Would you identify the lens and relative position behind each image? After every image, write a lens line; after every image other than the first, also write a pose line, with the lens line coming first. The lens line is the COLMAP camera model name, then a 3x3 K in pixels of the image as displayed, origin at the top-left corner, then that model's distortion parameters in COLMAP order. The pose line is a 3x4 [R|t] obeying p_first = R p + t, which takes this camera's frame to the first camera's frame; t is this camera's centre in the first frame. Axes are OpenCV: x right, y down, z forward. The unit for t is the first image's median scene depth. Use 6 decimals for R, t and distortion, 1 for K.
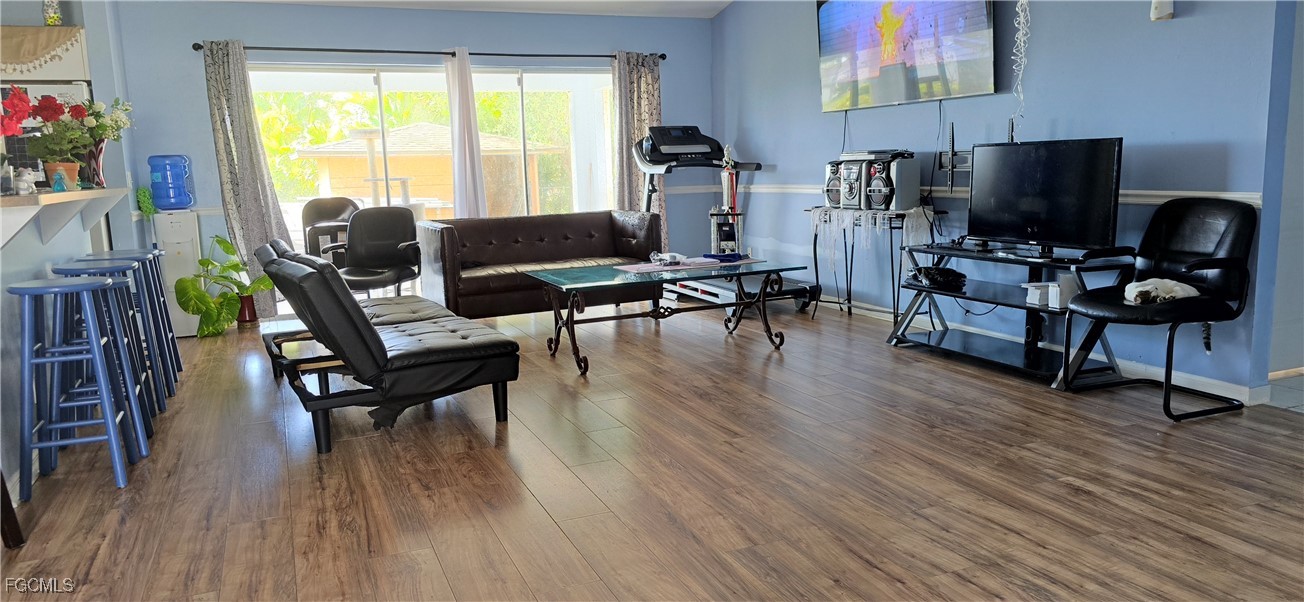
lens RADIAL K [[879.5, 0, 652.0], [0, 879.5, 301.0], [0, 0, 1]] dist [0.099221, -0.120218]
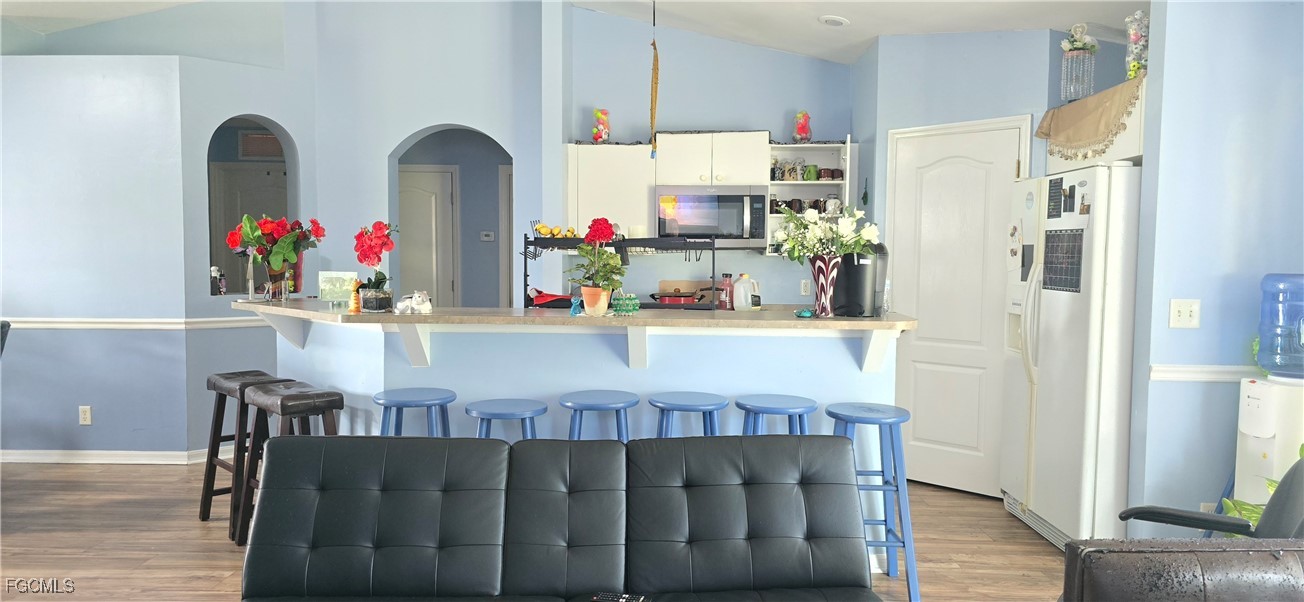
lens RADIAL K [[879.5, 0, 652.0], [0, 879.5, 301.0], [0, 0, 1]] dist [0.099221, -0.120218]
pose [[-0.433374, 0.085062, -0.897191, 0.163870], [-0.127359, 0.979764, 0.154410, -0.273770], [0.892169, 0.181183, -0.413771, 1.342539]]
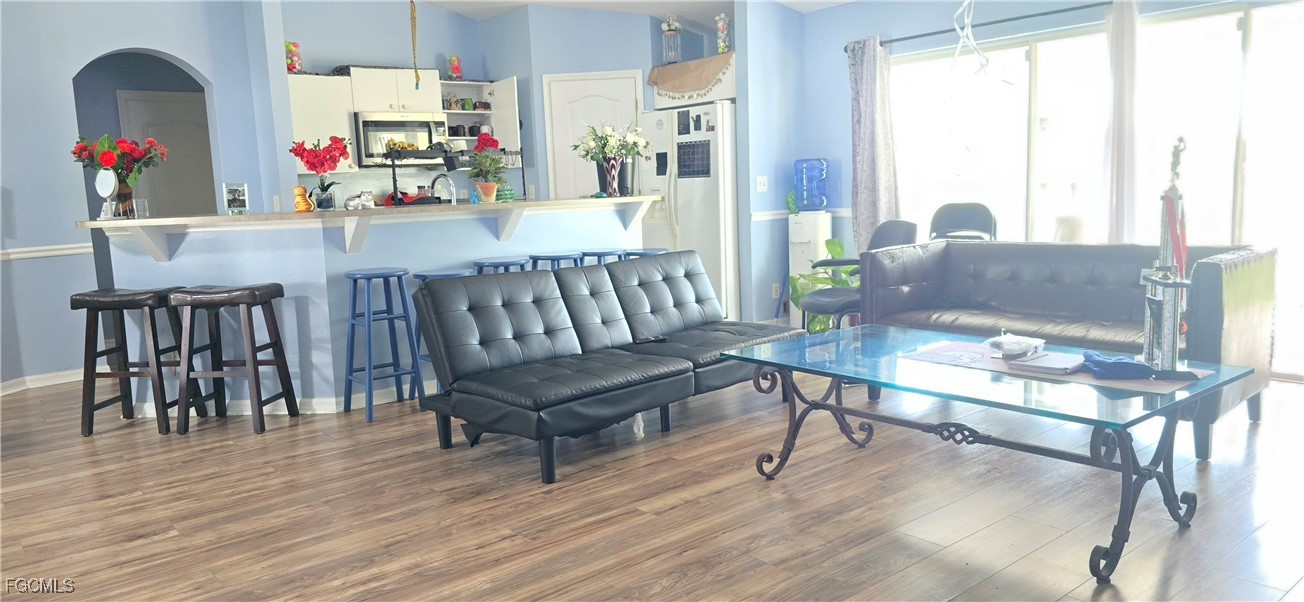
lens RADIAL K [[879.5, 0, 652.0], [0, 879.5, 301.0], [0, 0, 1]] dist [0.099221, -0.120218]
pose [[0.271941, 0.156389, -0.949521, 0.664391], [-0.112908, 0.985076, 0.129909, -0.169377], [0.955667, 0.071881, 0.285540, 0.810052]]
